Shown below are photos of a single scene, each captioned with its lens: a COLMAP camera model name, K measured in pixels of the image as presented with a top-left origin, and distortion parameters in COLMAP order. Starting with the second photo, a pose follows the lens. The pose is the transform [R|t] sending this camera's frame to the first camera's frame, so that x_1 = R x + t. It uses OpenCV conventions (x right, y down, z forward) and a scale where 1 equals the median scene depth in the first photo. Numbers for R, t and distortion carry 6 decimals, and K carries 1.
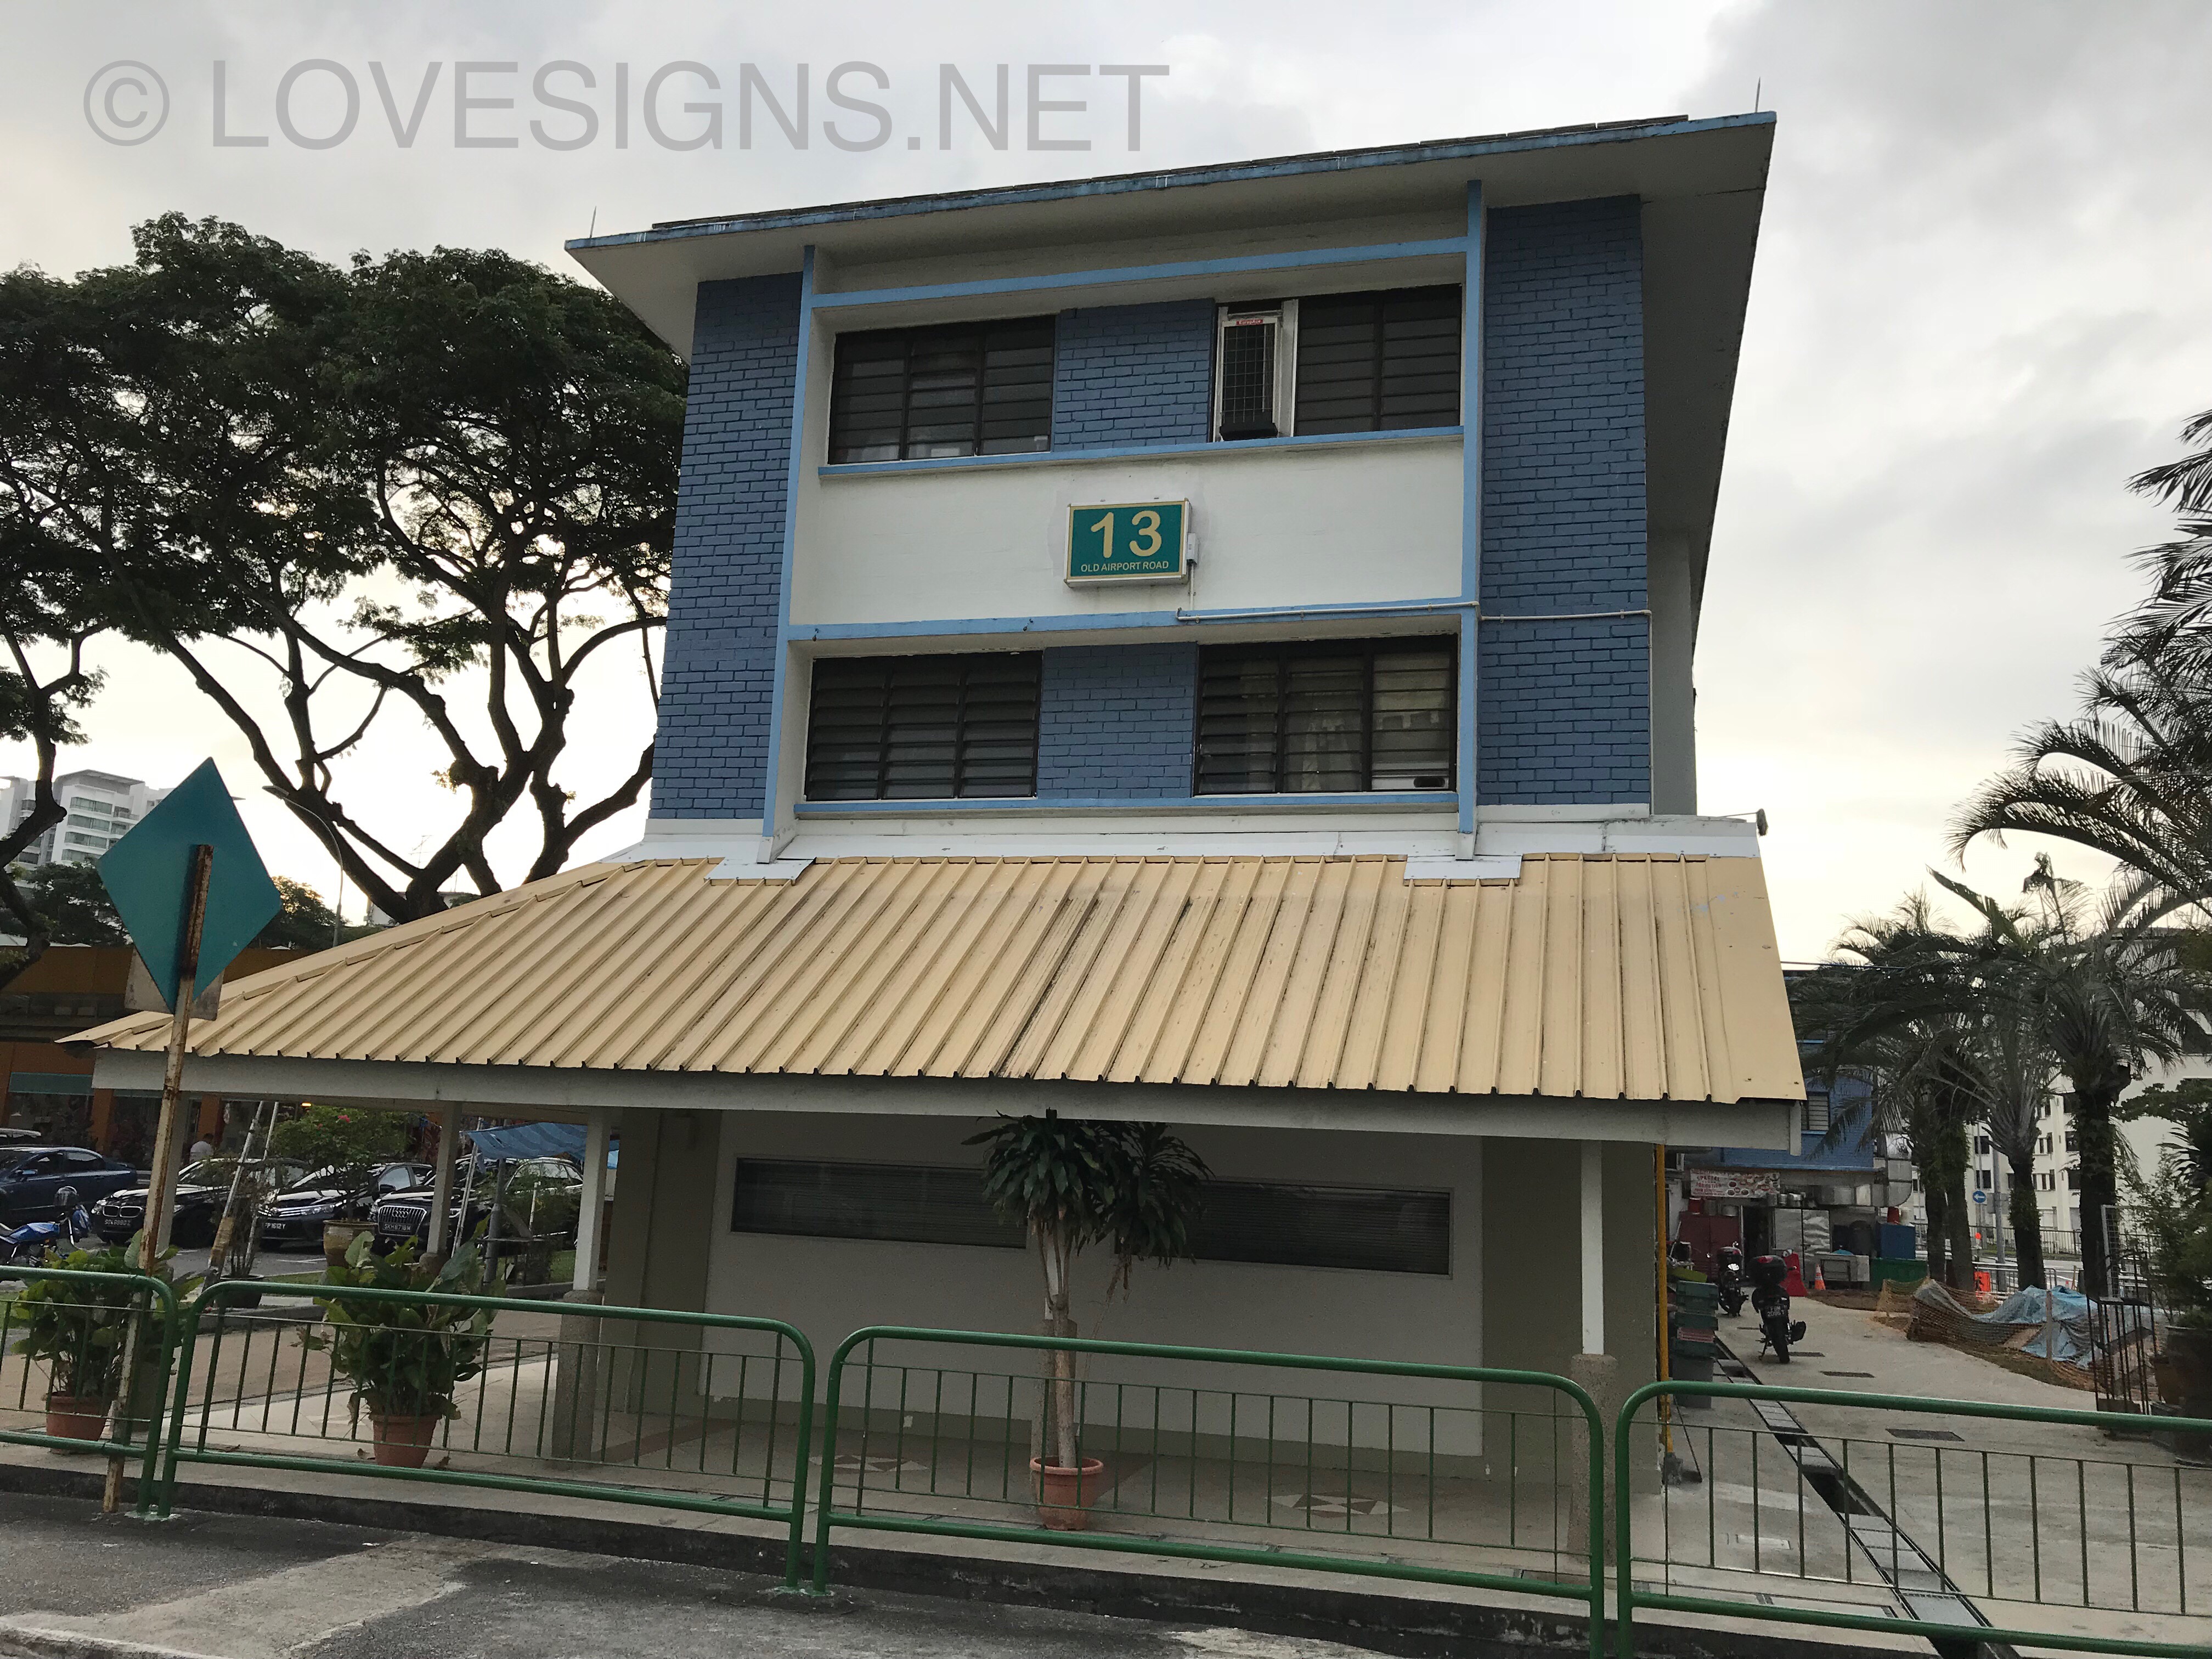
lens RADIAL K [[1787.0, 0, 1111.1], [0, 1787.0, 821.9], [0, 0, 1]] dist [0.018708, -0.015289]
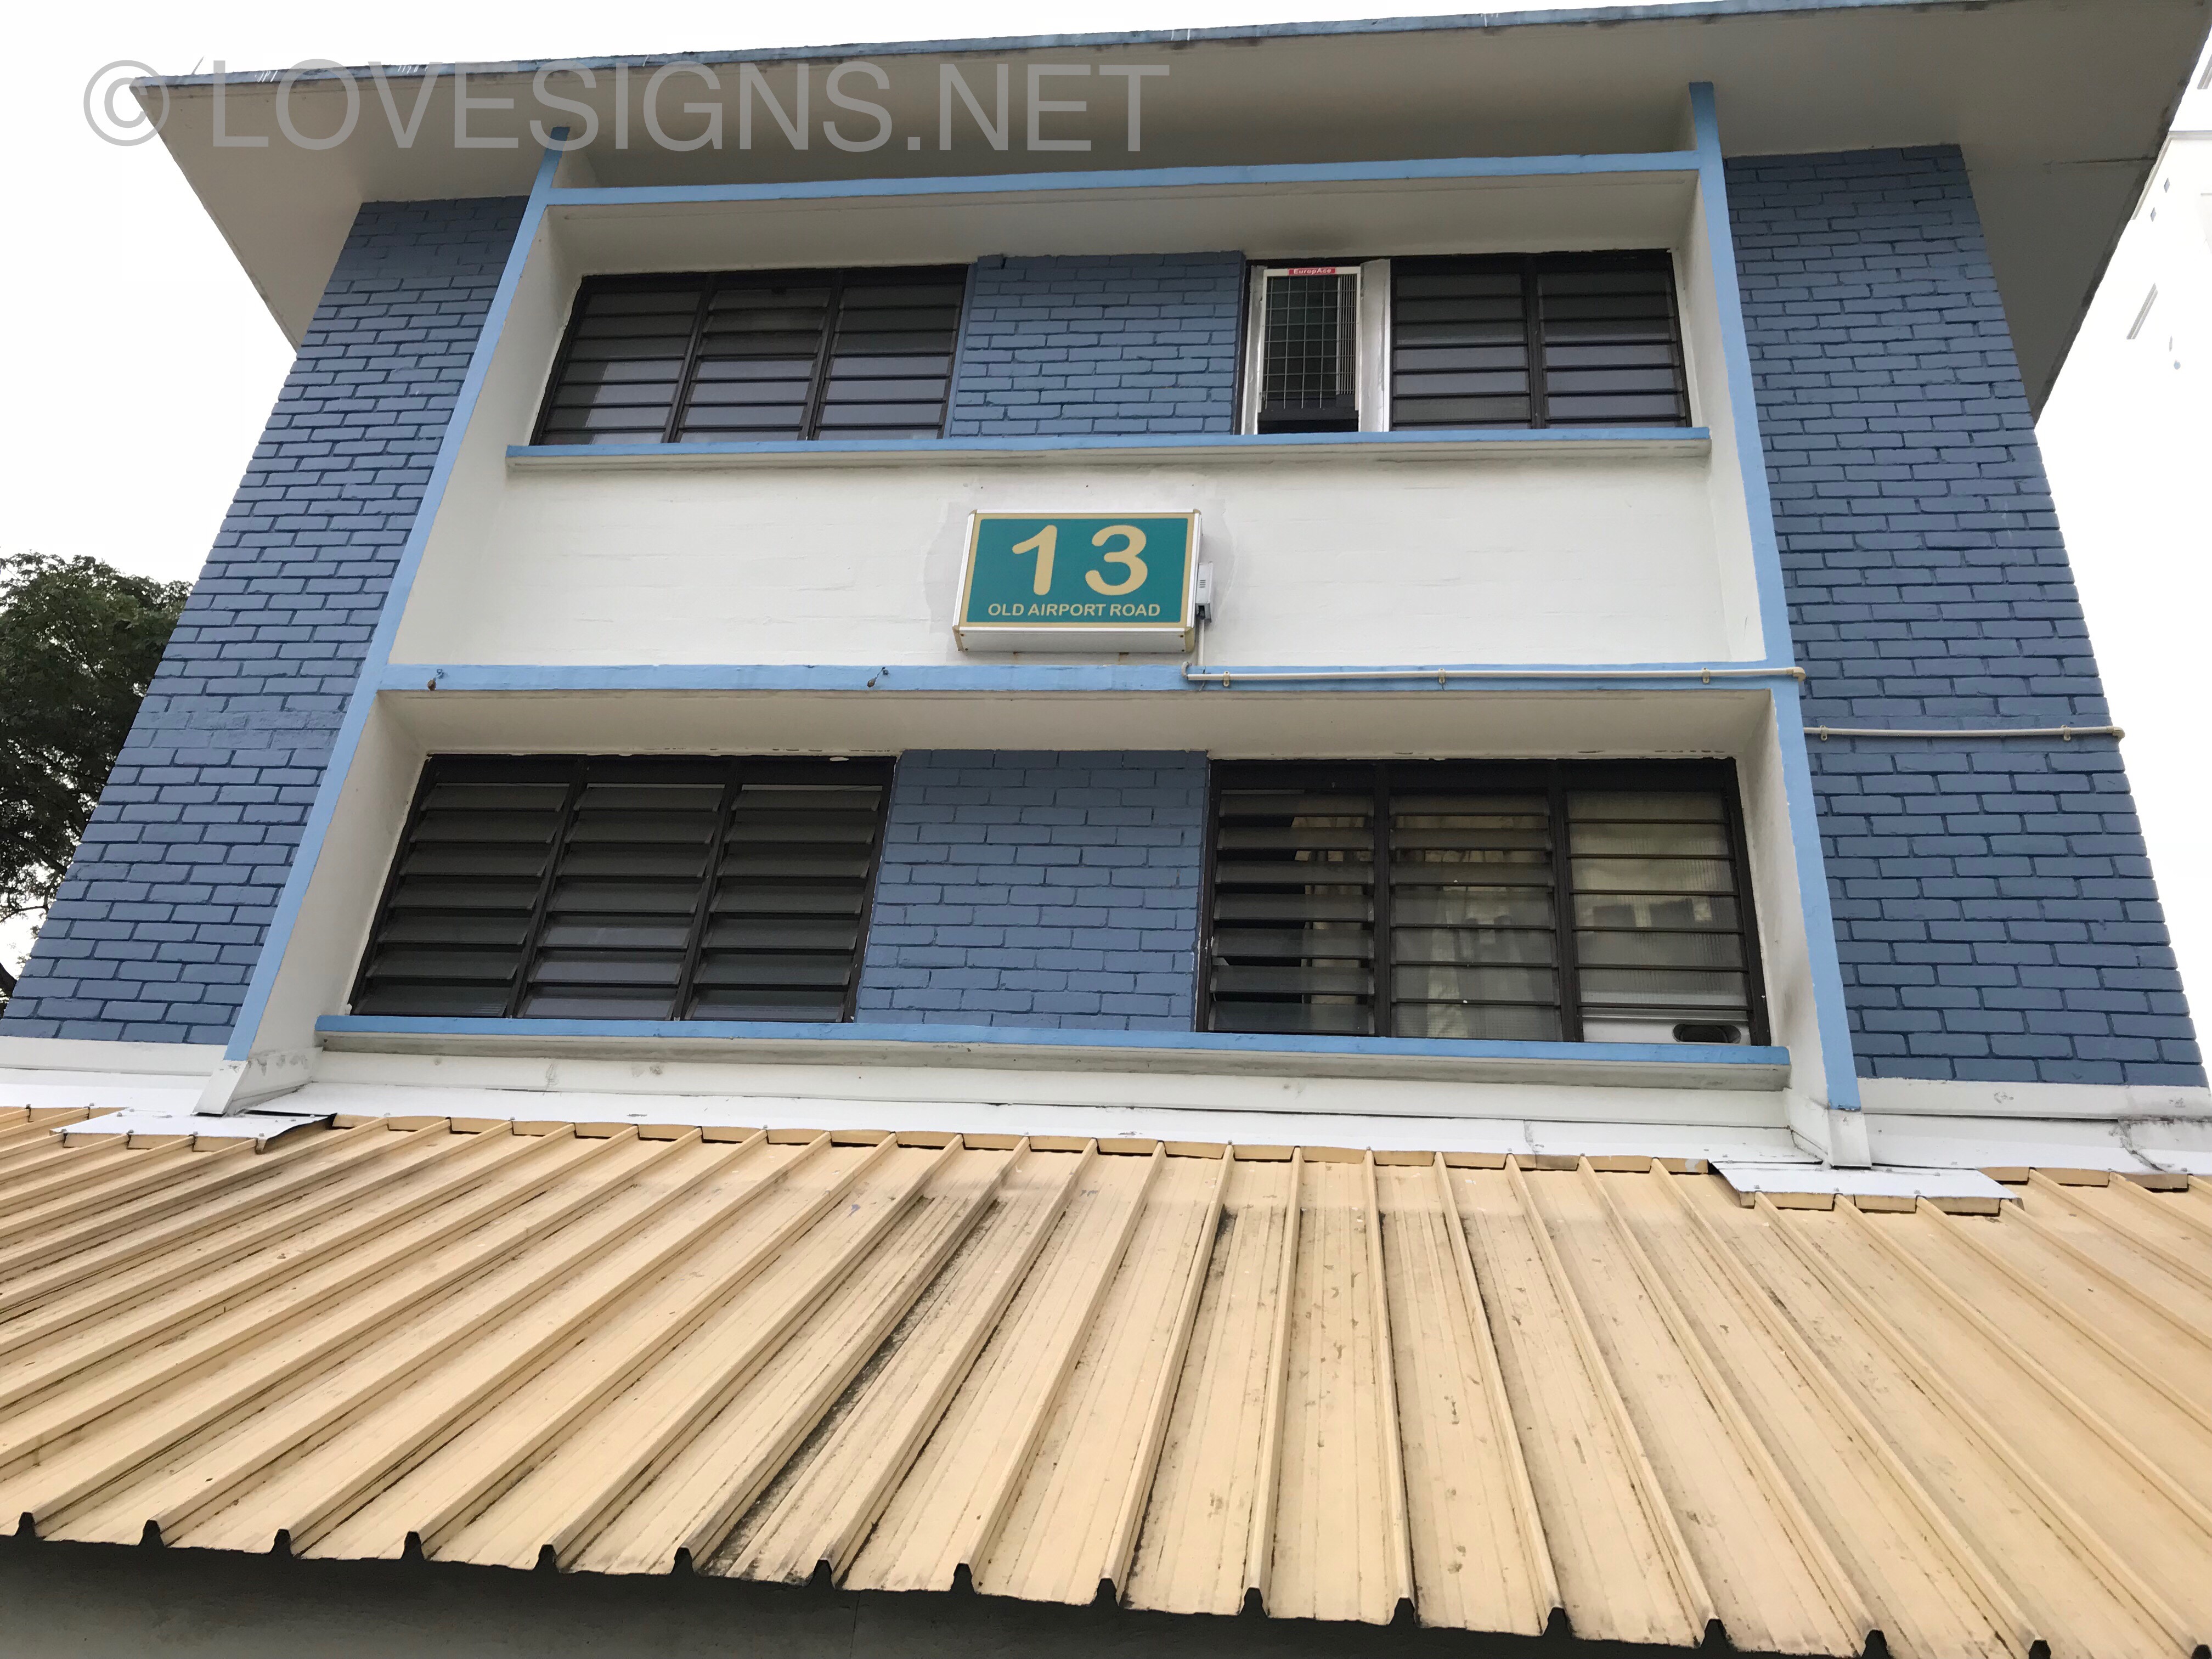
lens RADIAL K [[1787.0, 0, 1102.7], [0, 1787.0, 827.3], [0, 0, 1]] dist [0.018708, -0.015289]
pose [[0.987469, 0.109195, 0.113938, -0.036712], [-0.062832, 0.934313, -0.350873, 0.098640], [-0.144767, 0.339318, 0.929465, 0.543688]]
